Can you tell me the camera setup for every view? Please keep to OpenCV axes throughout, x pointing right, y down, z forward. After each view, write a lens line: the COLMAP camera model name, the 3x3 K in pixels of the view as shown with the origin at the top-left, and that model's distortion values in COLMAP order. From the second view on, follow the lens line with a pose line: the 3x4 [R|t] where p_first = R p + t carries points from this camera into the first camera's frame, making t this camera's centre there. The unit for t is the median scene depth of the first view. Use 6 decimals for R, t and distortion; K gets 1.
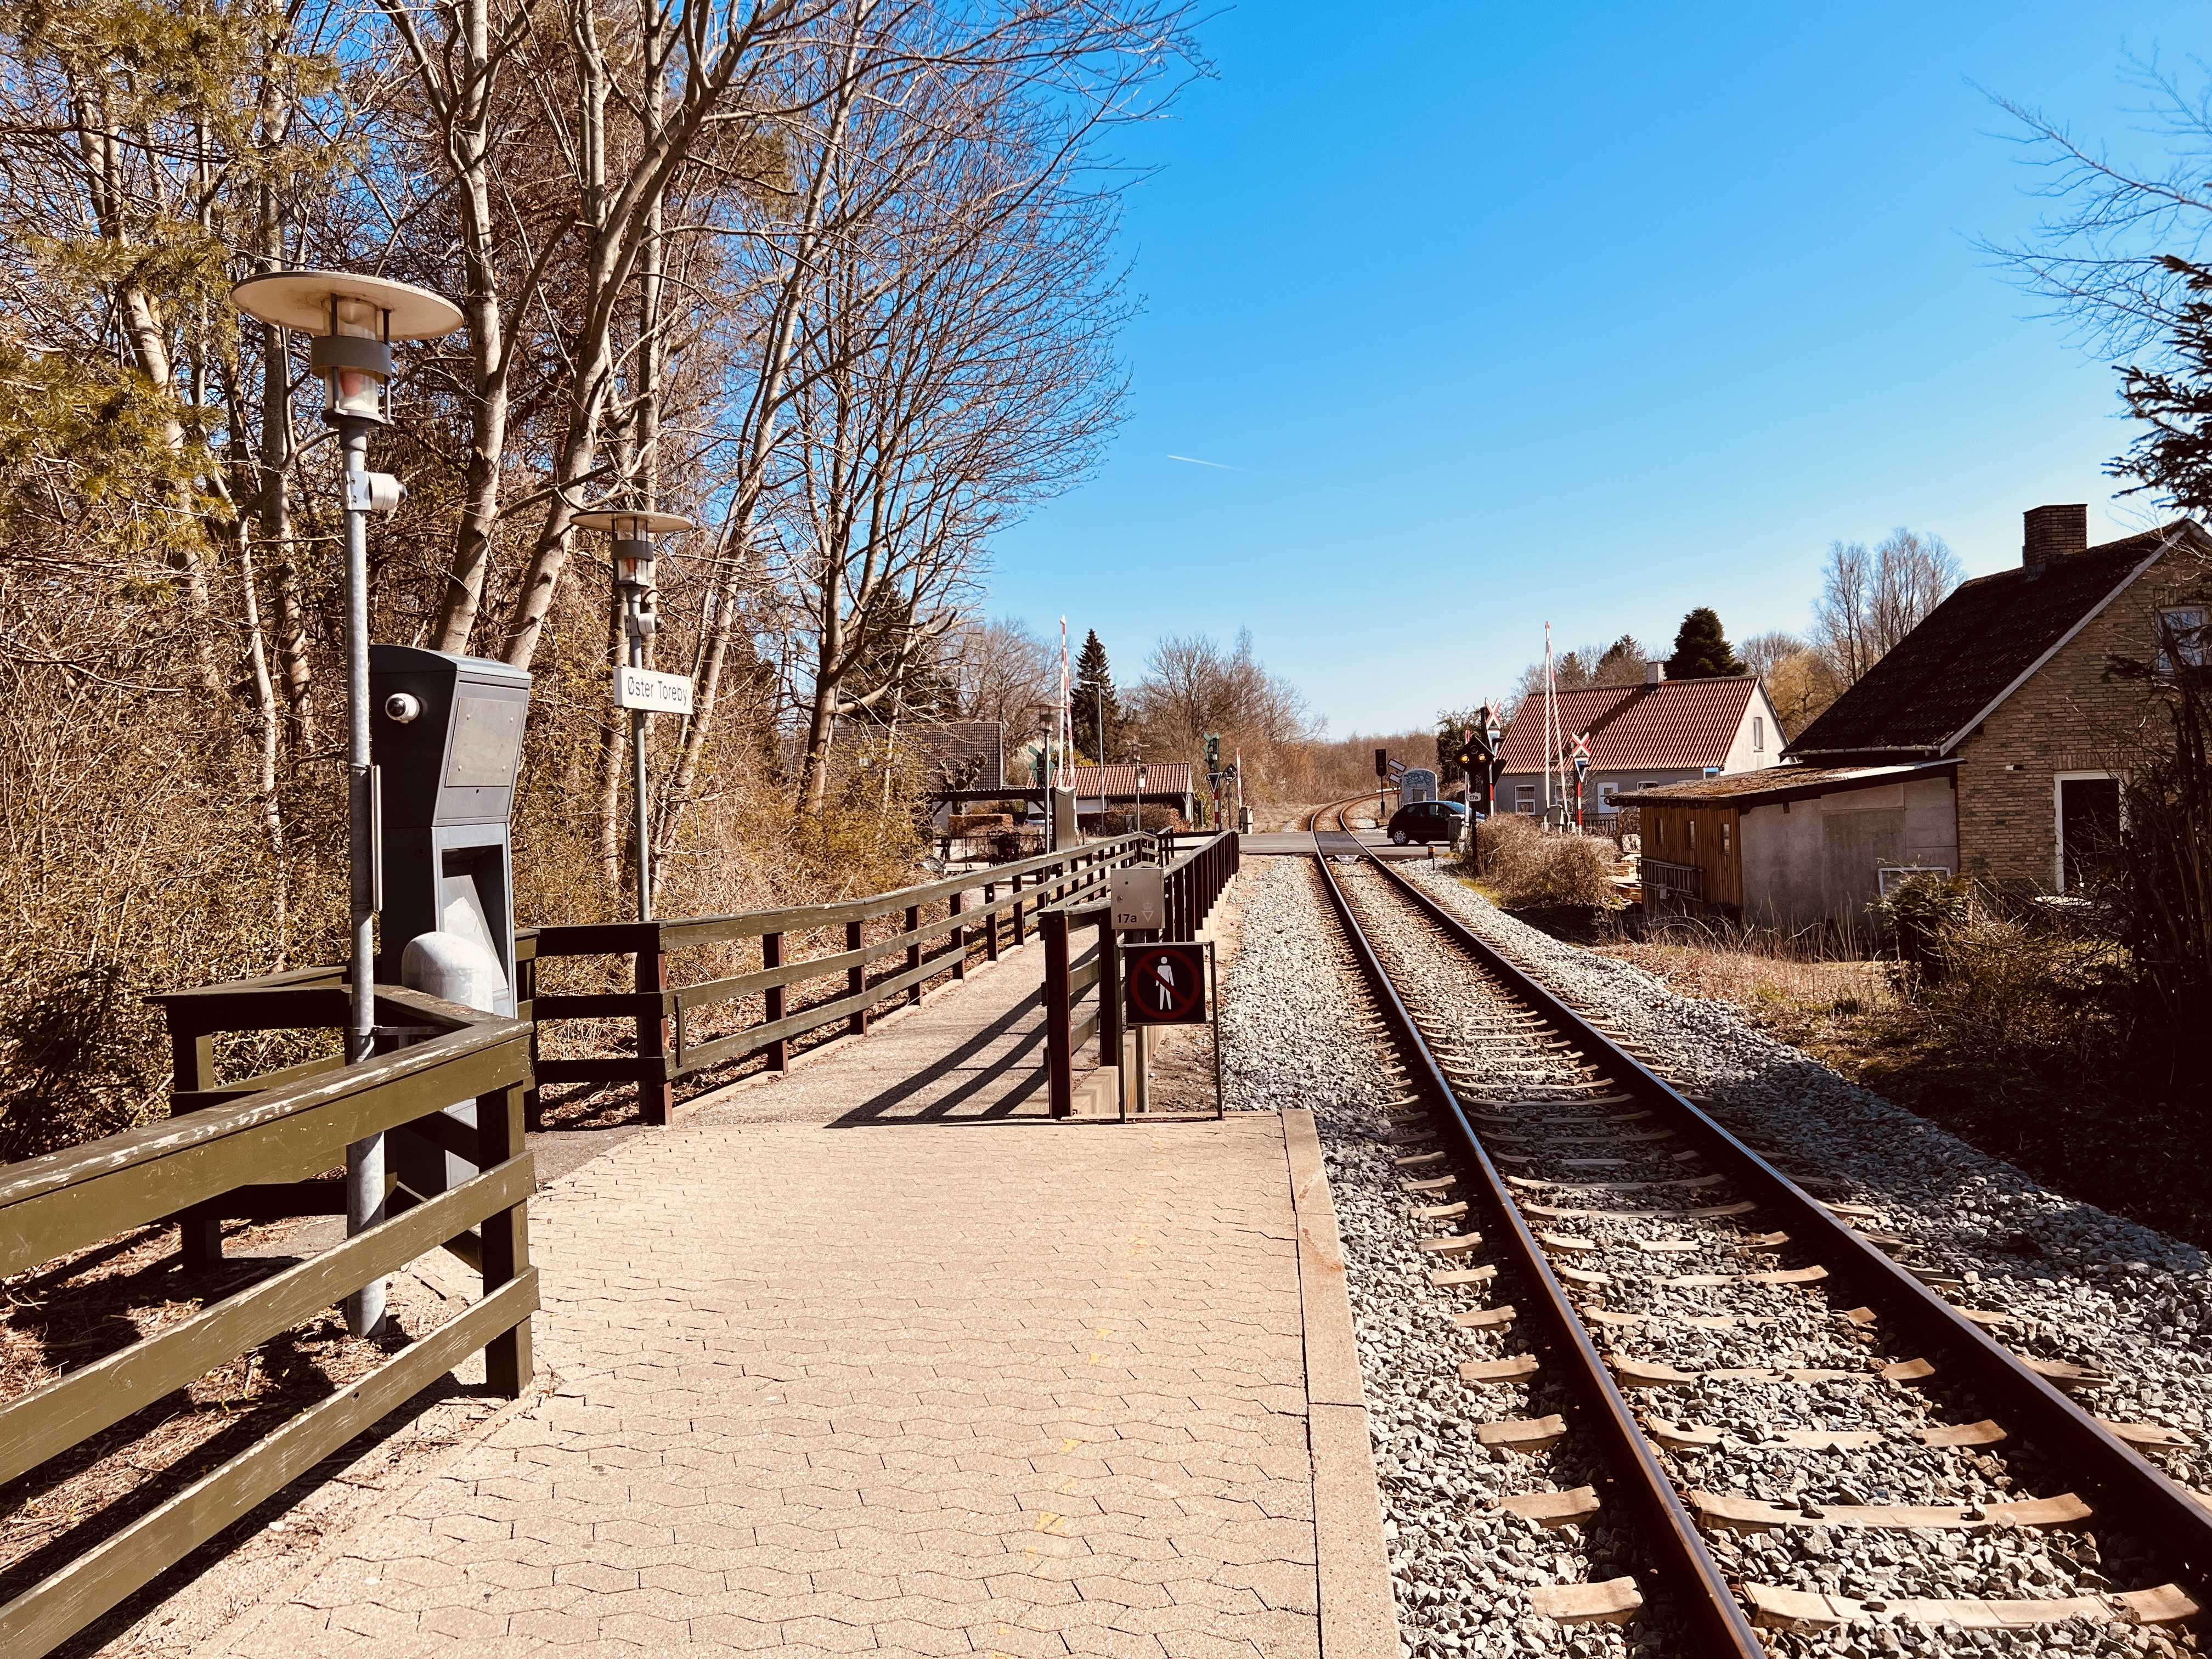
lens RADIAL K [[1641.9, 0, 1088.1], [0, 1641.9, 840.6], [0, 0, 1]] dist [0.066047, -0.084486]
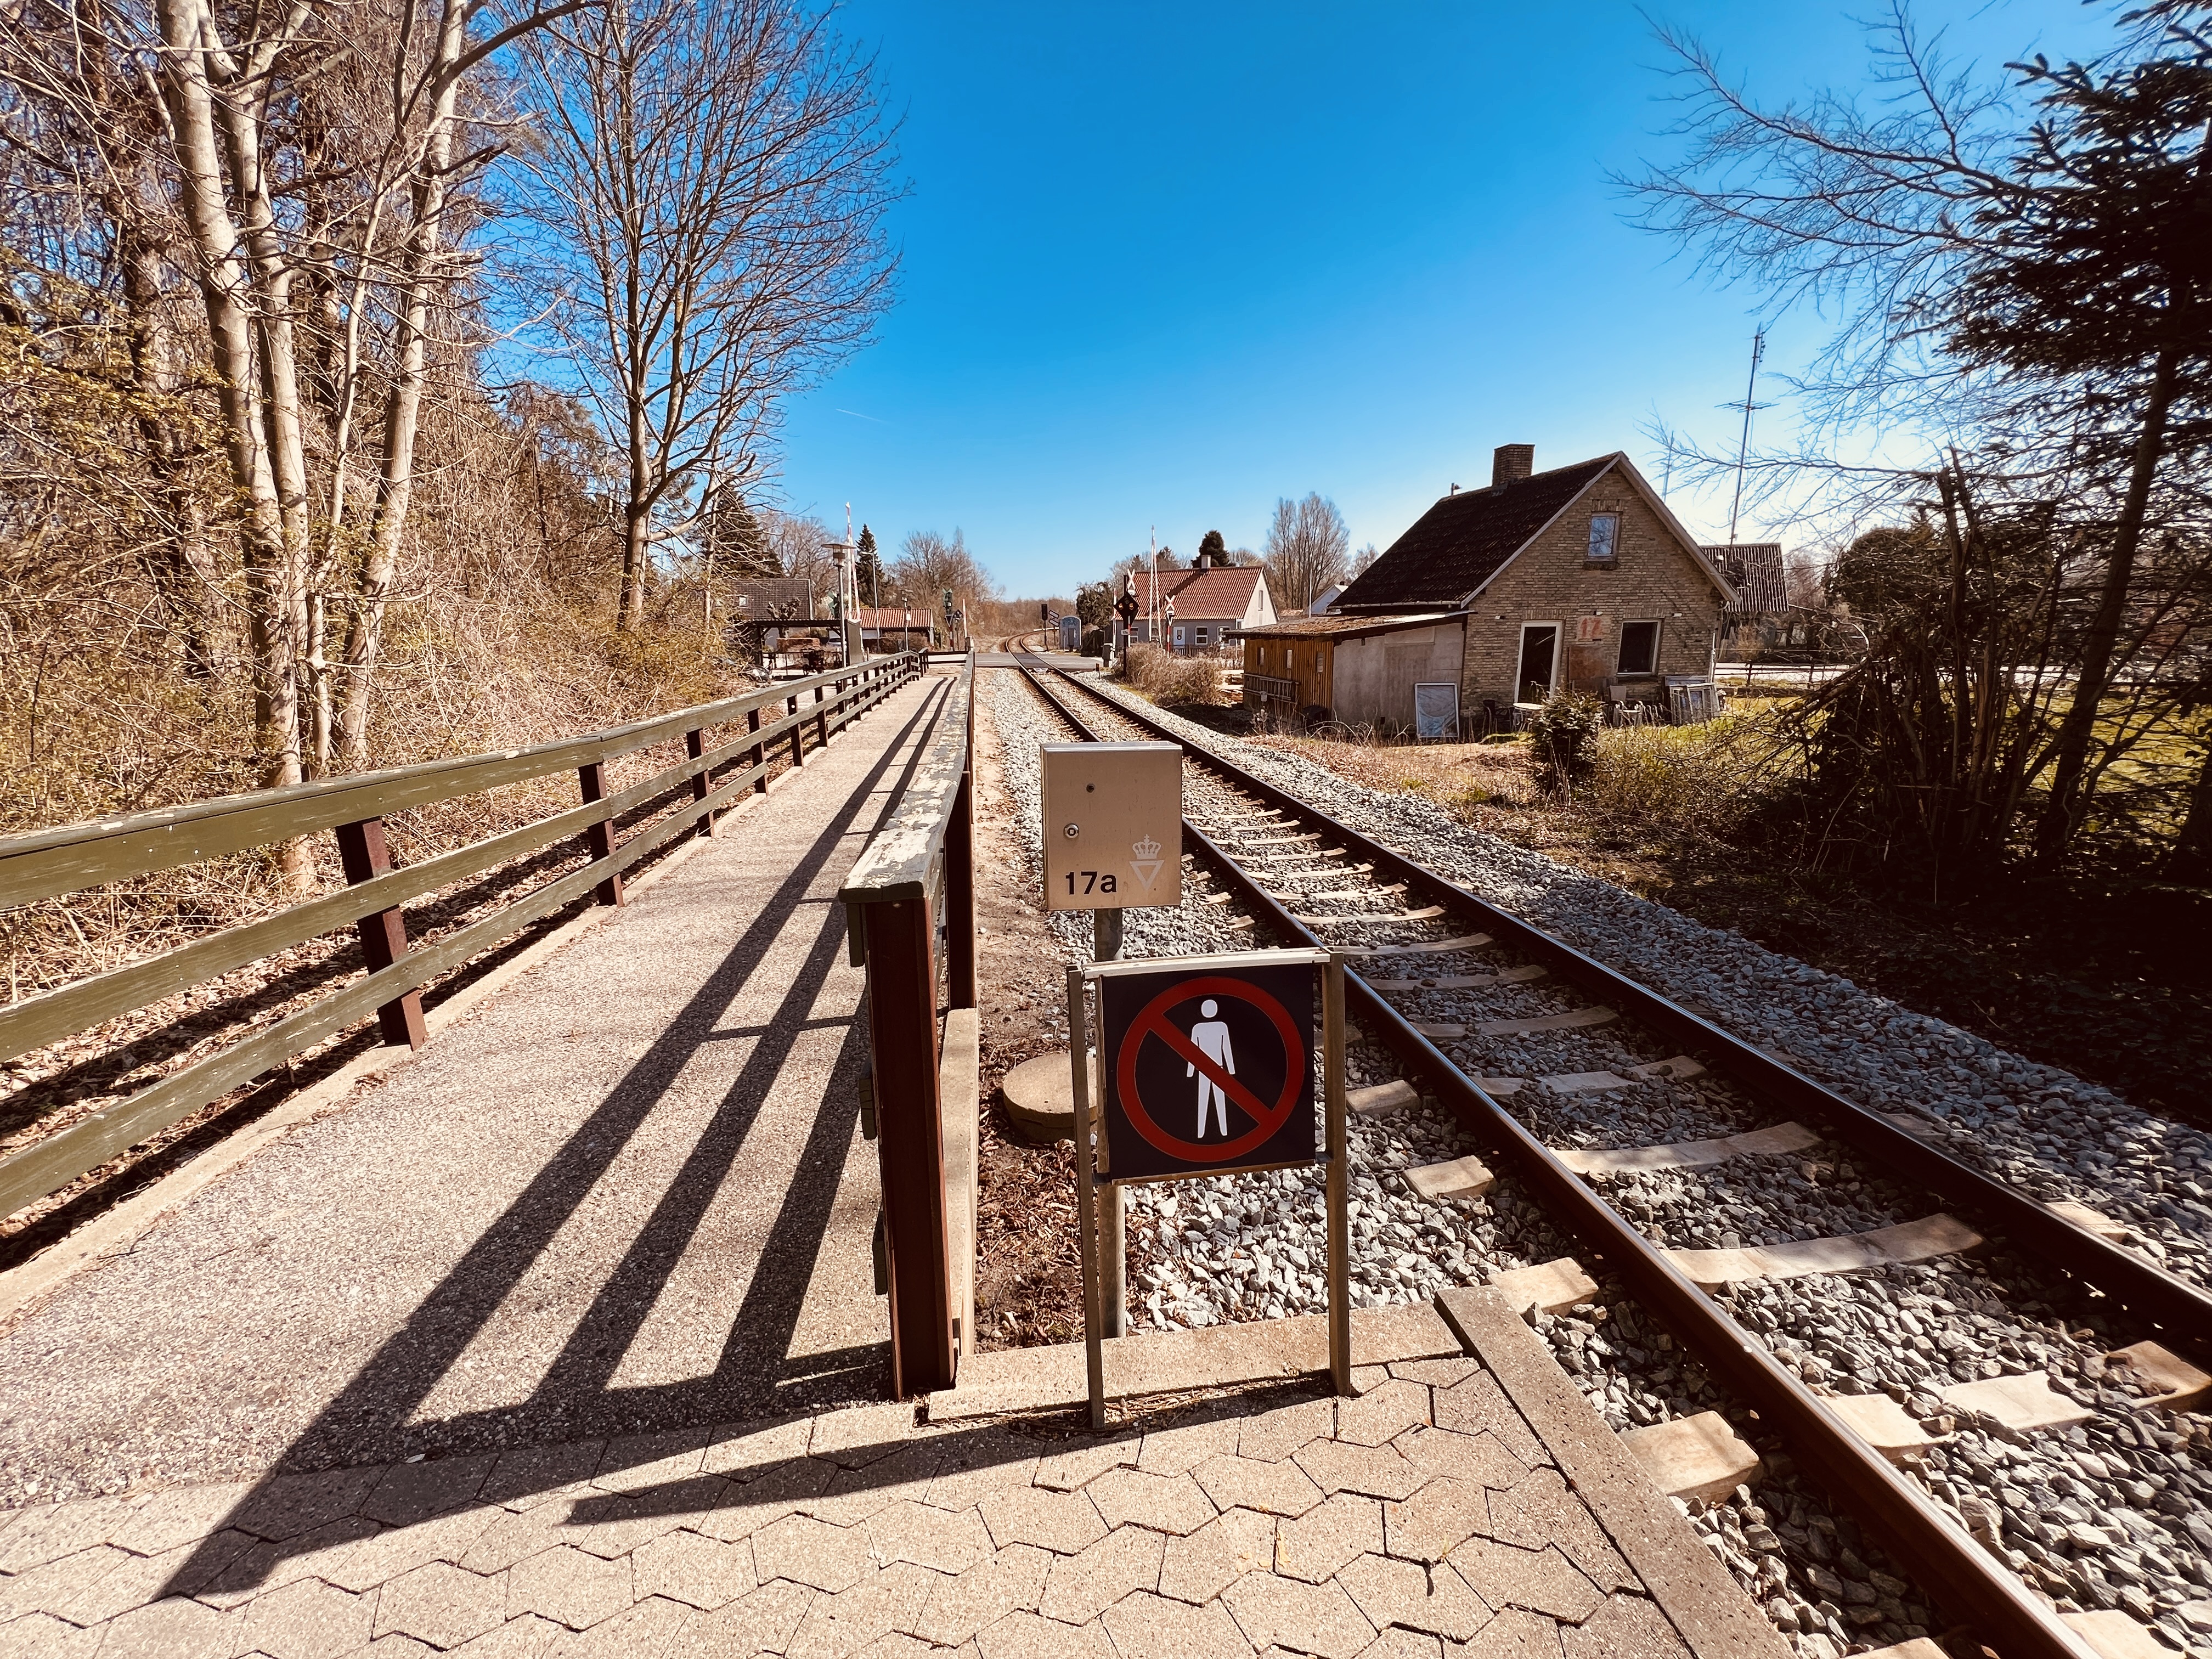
lens RADIAL K [[880.7, 0, 1097.9], [0, 880.7, 831.9], [0, 0, 1]] dist [-0.001692, -0.000396]
pose [[0.968195, -0.033798, 0.247904, -0.003728], [-0.014943, 0.981254, 0.192139, -0.000230], [-0.249750, -0.189733, 0.949540, 0.130923]]
